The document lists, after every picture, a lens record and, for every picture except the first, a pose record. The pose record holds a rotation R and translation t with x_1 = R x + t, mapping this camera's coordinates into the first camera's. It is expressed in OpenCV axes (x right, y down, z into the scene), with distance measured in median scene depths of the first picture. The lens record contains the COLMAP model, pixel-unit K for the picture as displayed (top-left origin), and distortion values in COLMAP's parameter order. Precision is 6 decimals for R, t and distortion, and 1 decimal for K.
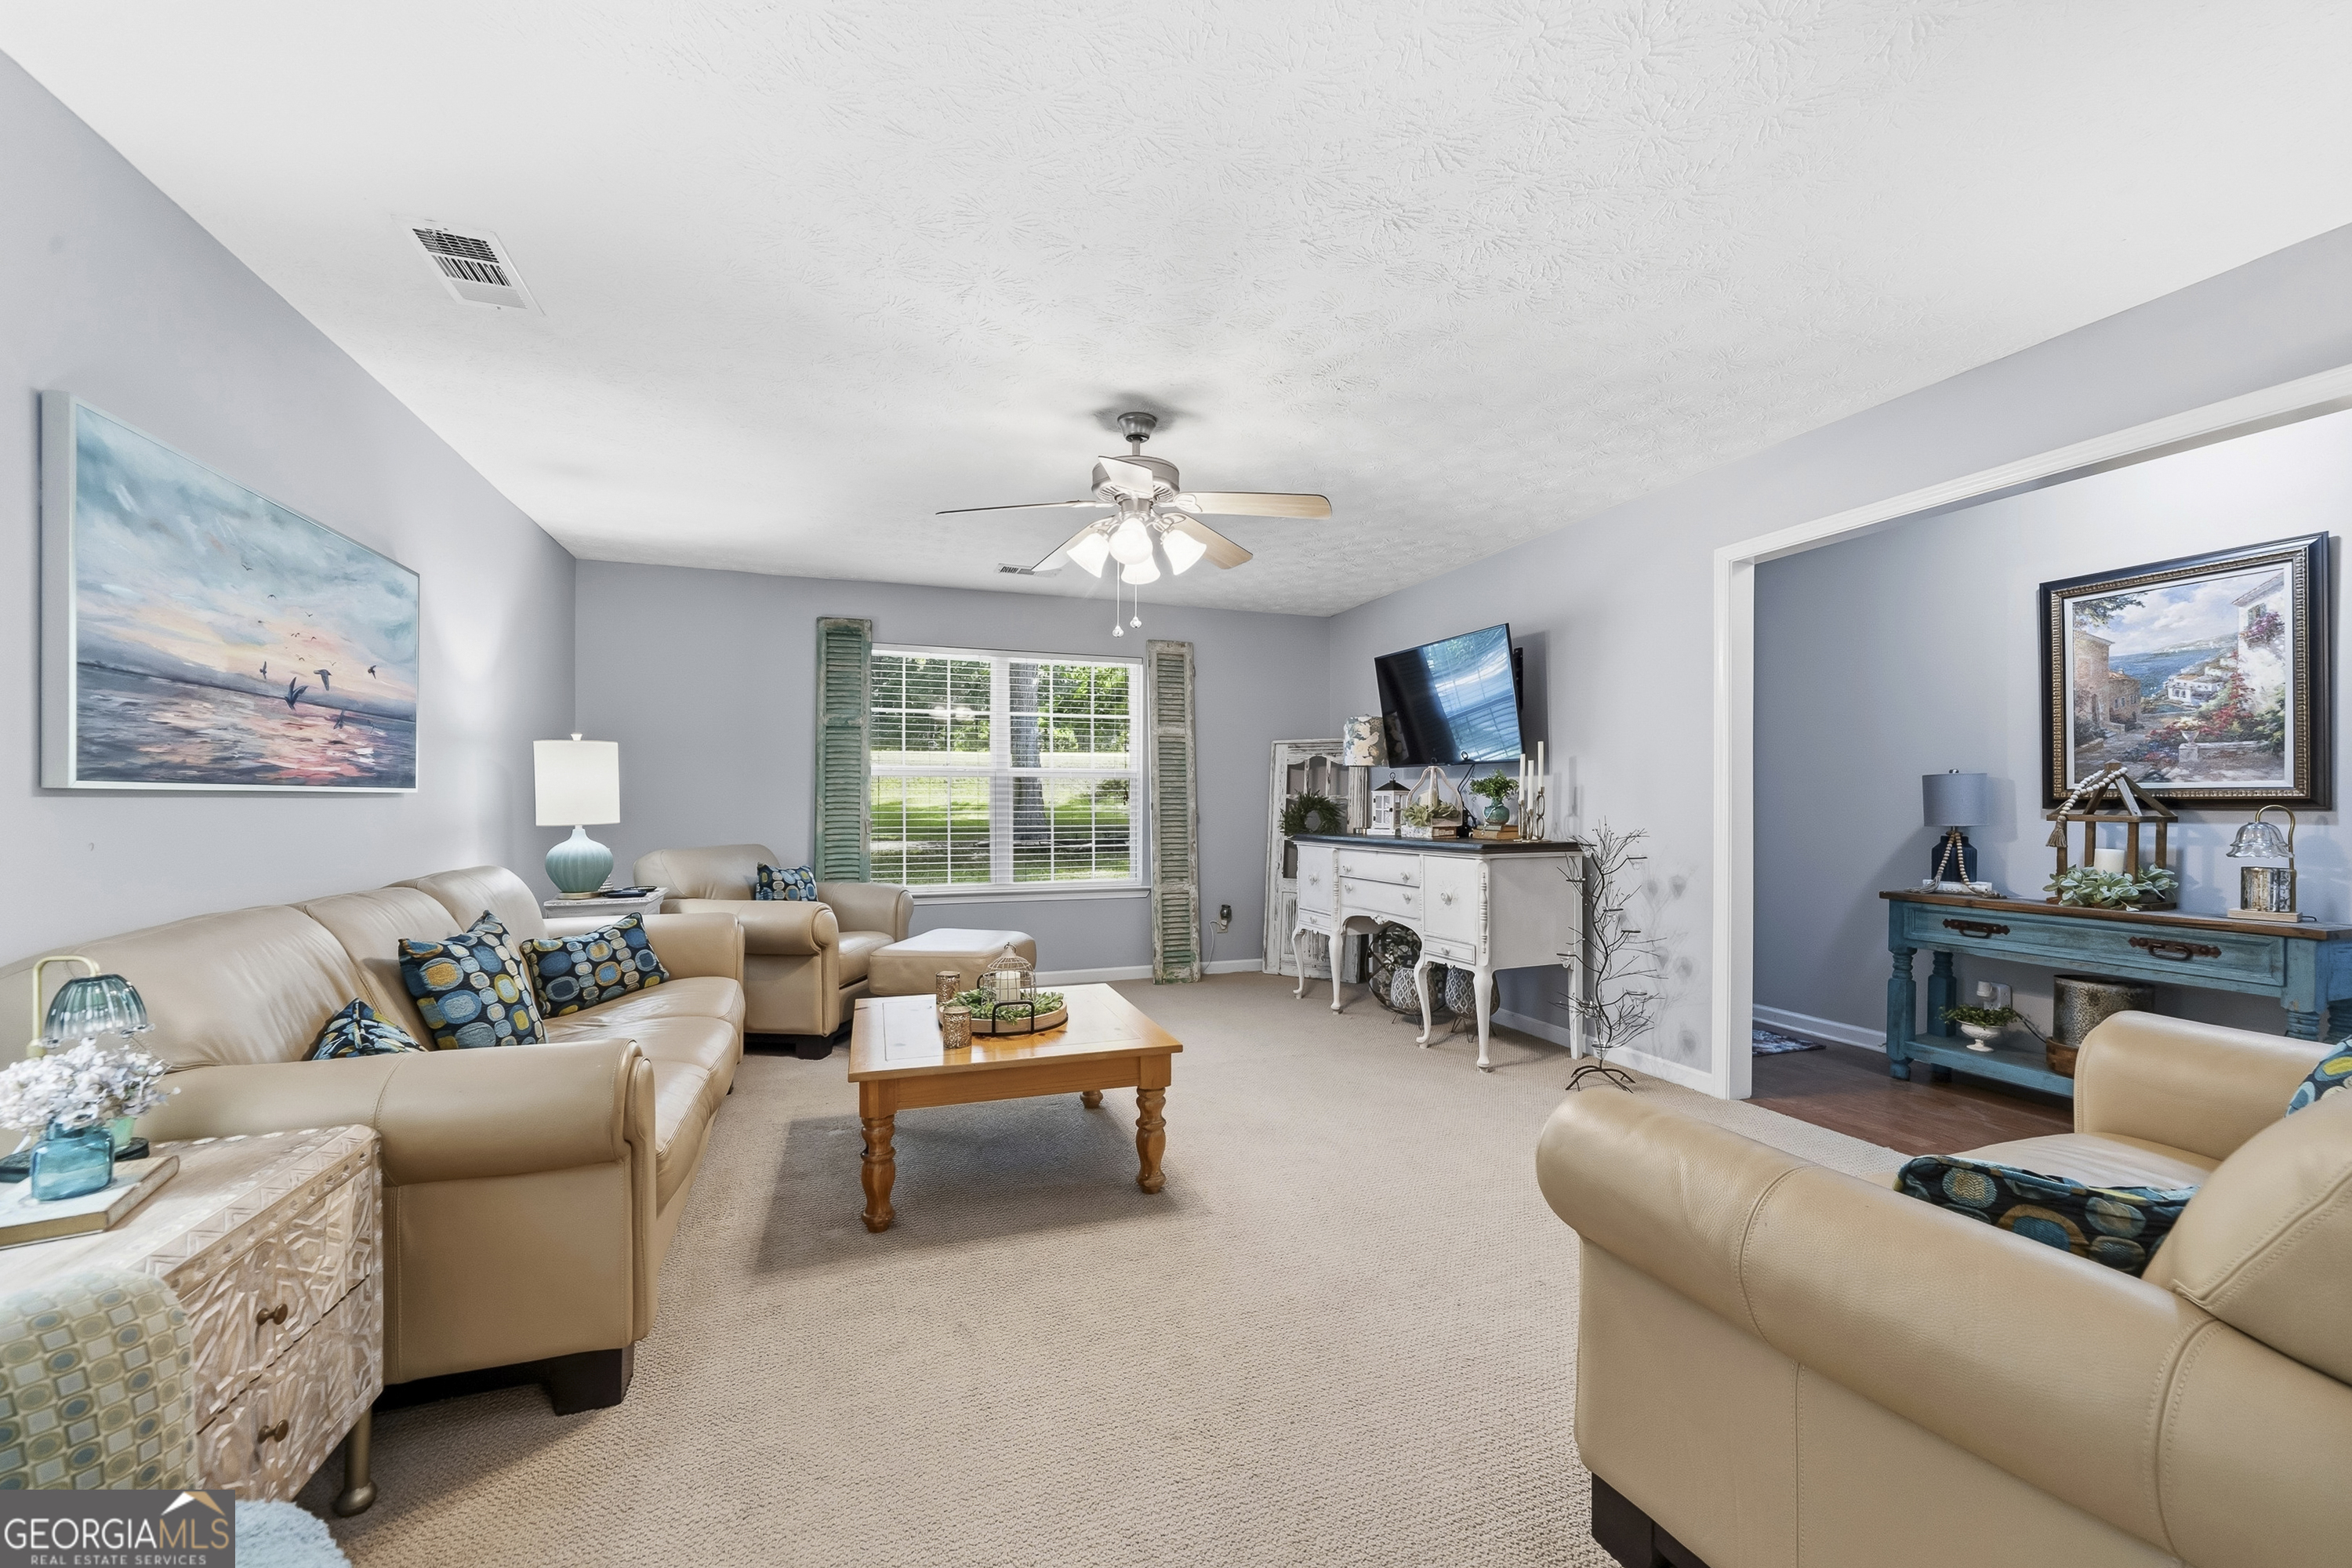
lens RADIAL K [[919.0, 0, 1168.5], [0, 919.0, 796.1], [0, 0, 1]] dist [-0.002210, -0.000331]
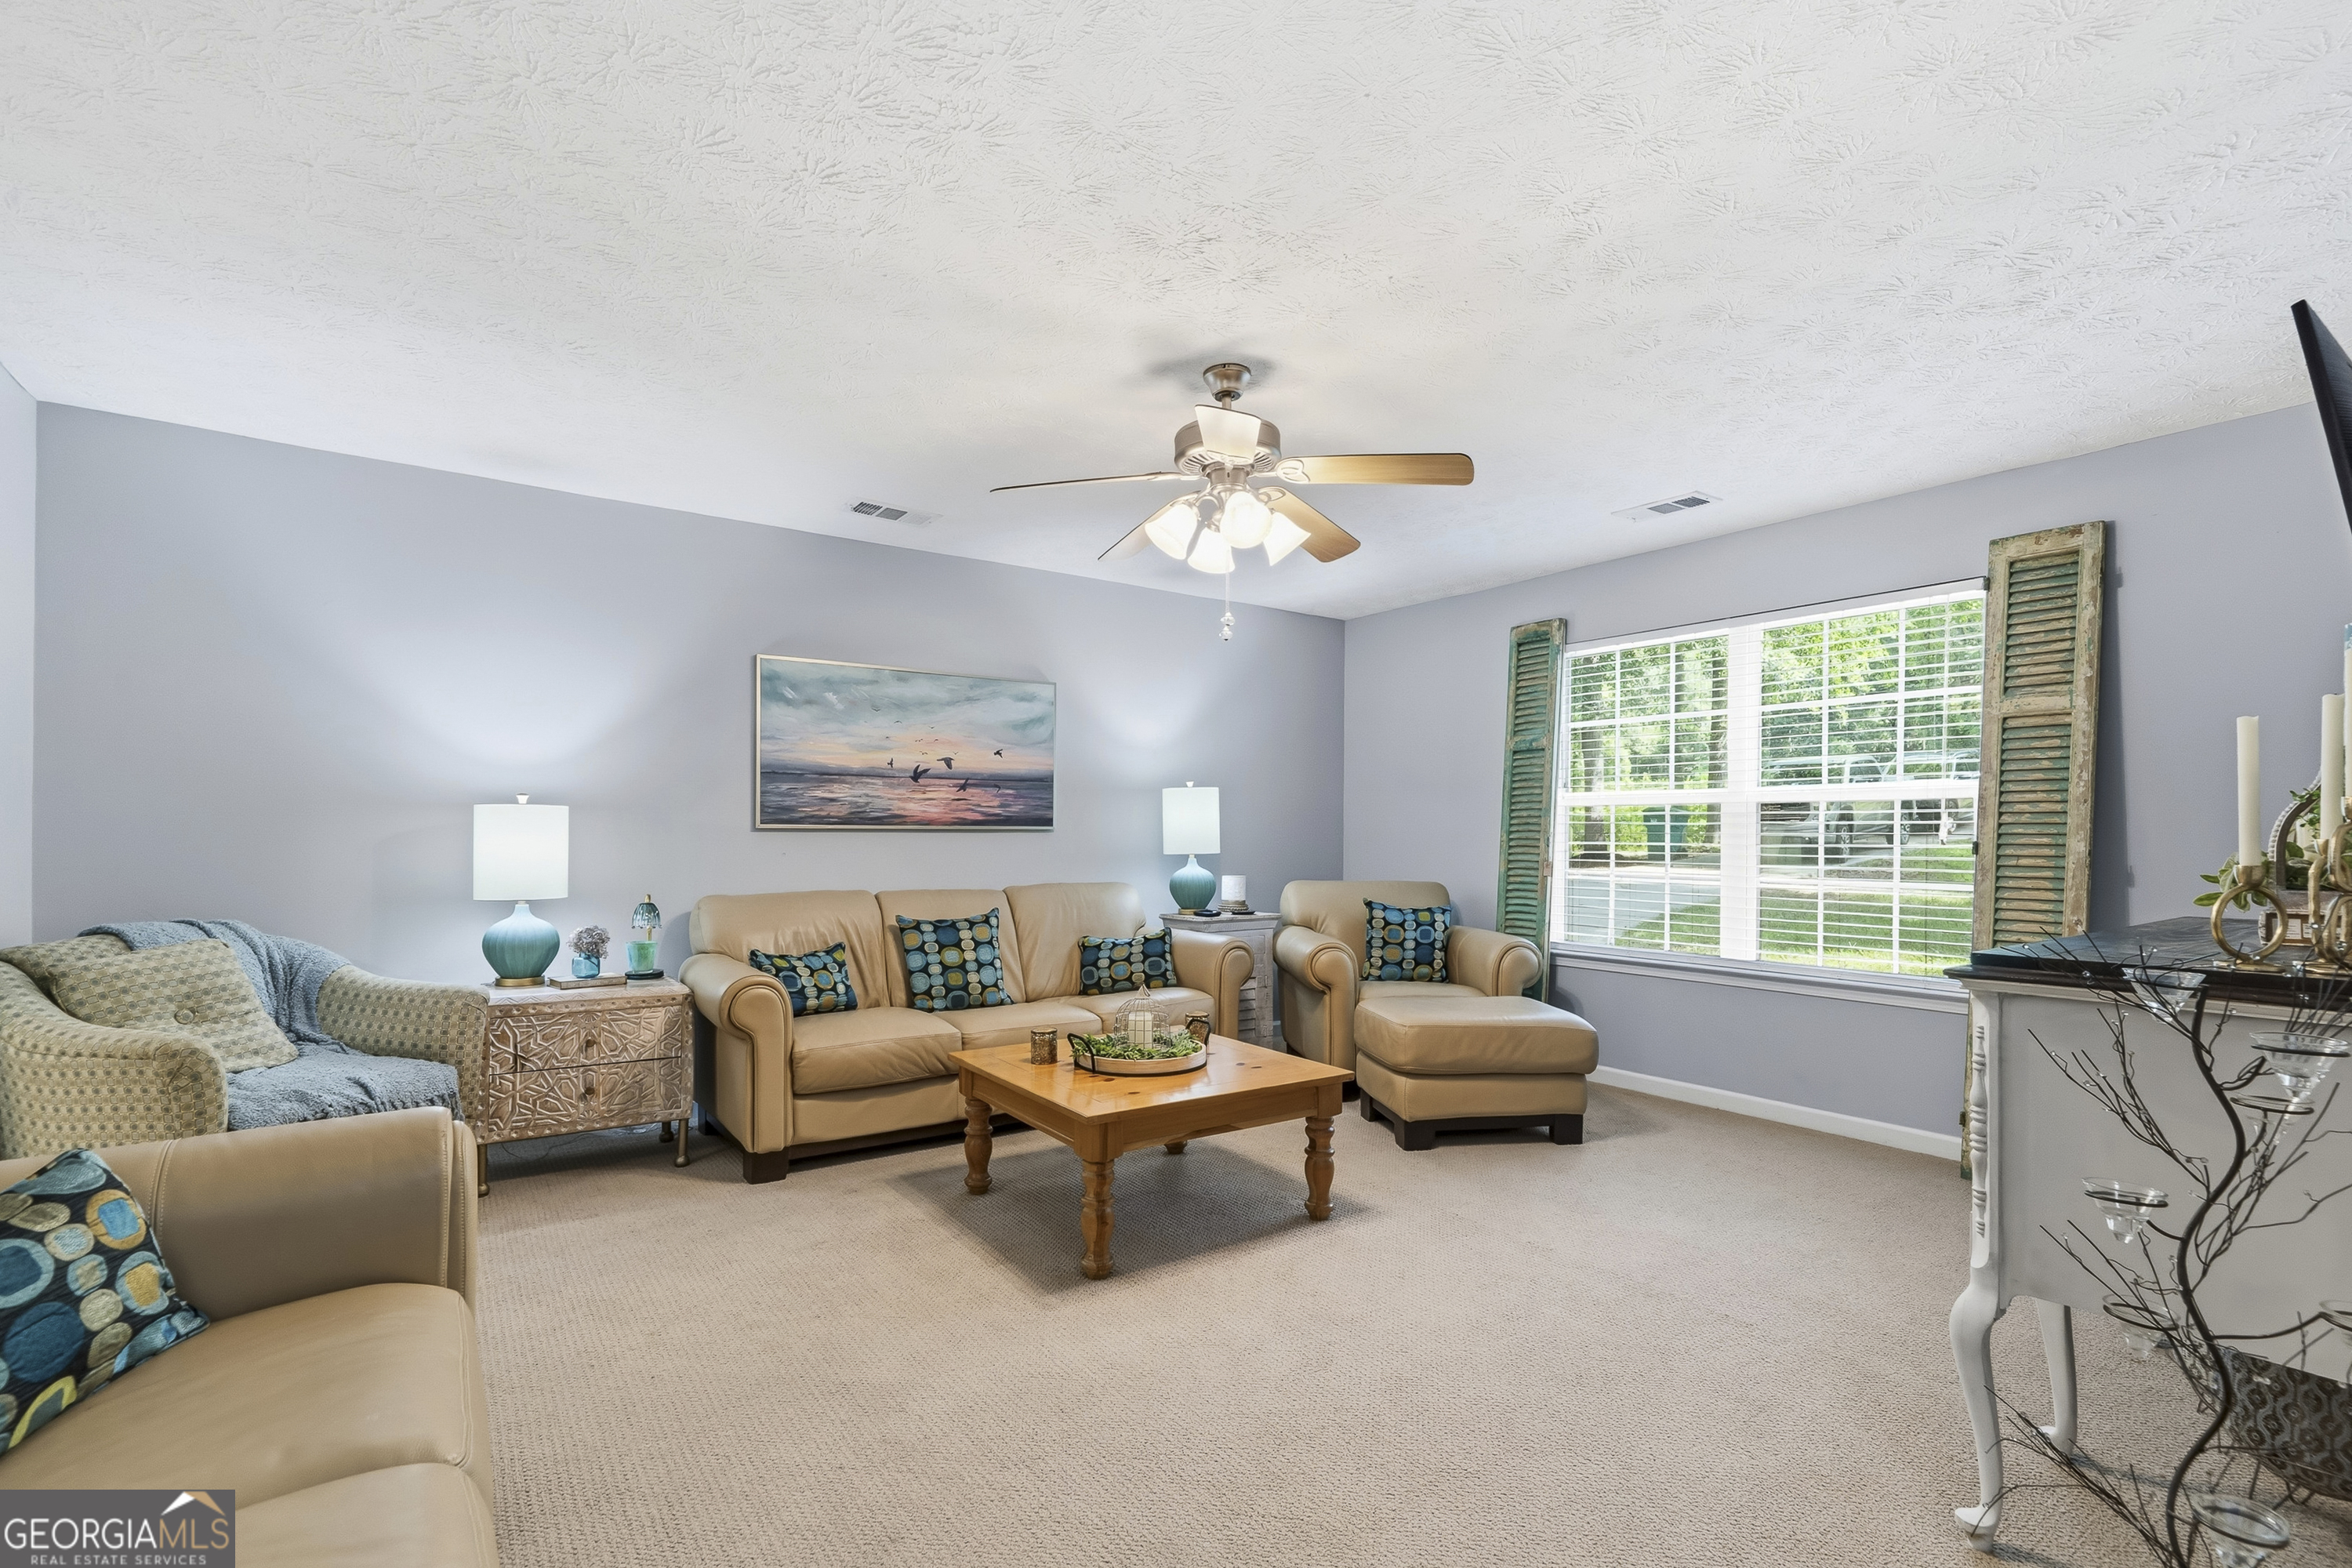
lens RADIAL K [[1072.3, 0, 1168.2], [0, 1072.3, 823.2], [0, 0, 1]] dist [0.001046, 0.000137]
pose [[0.255084, -0.009290, -0.966874, 1.036316], [0.000732, 0.999955, -0.009415, 0.003256], [0.966919, 0.001693, 0.255080, 0.830331]]
